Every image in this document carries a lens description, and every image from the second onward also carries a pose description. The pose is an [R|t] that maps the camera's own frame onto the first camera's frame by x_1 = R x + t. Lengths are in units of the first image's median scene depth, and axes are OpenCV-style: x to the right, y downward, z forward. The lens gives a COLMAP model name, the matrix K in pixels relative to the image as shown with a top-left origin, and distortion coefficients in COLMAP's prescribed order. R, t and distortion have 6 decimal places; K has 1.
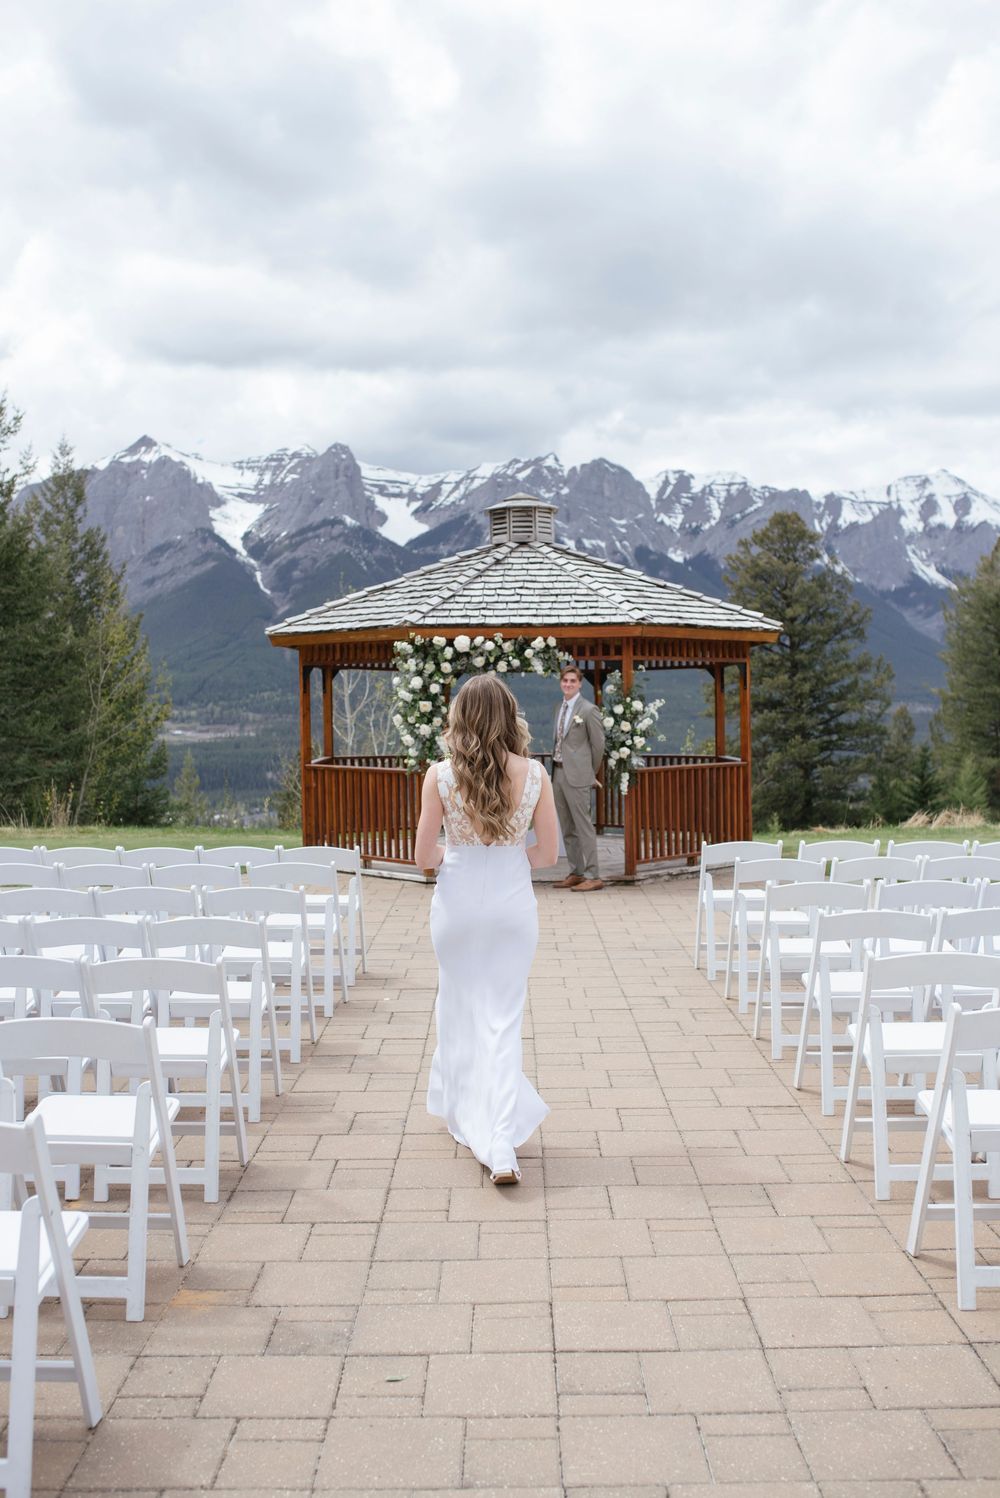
lens RADIAL K [[1453.6, 0, 499.4], [0, 1453.6, 750.3], [0, 0, 1]] dist [-0.052054, 0.000000]
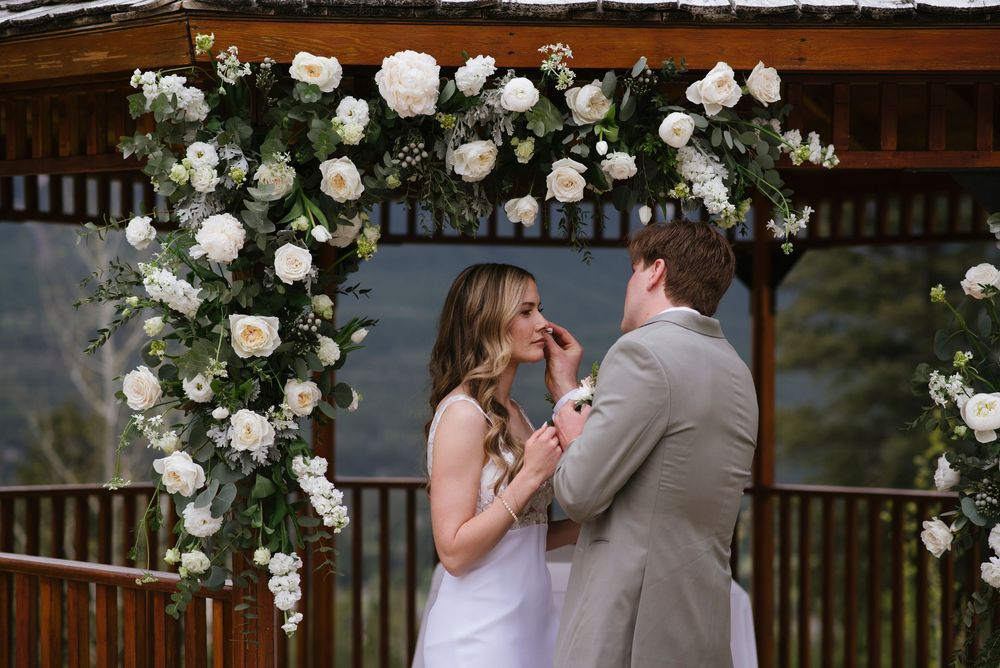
lens RADIAL K [[2273.5, 0, 499.8], [0, 2273.5, 333.0], [0, 0, 1]] dist [-0.098099, 0.000000]
pose [[0.998713, 0.015564, 0.048275, -0.027907], [-0.013768, 0.999208, -0.037327, -0.016836], [-0.048818, 0.036614, 0.998136, 0.613985]]
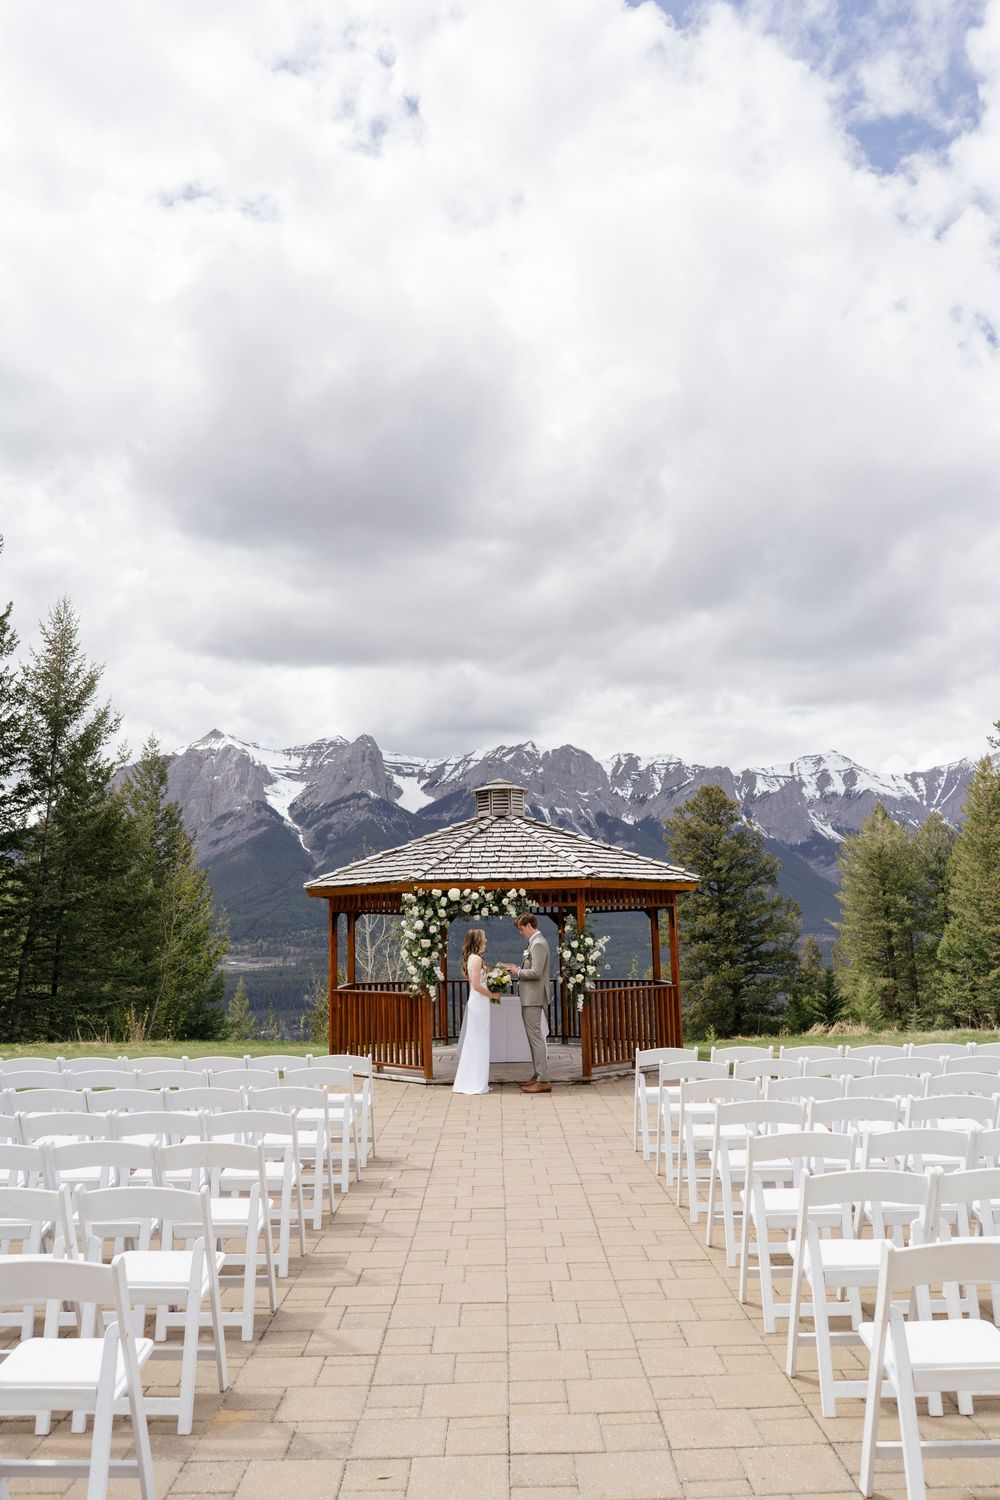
lens RADIAL K [[1145.6, 0, 498.5], [0, 1145.6, 748.1], [0, 0, 1]] dist [-0.012880, -0.022418]
pose [[0.999945, -0.007362, 0.007405, 0.007649], [0.008663, 0.980832, -0.194664, -0.001598], [-0.005830, 0.194718, 0.980842, -0.036519]]
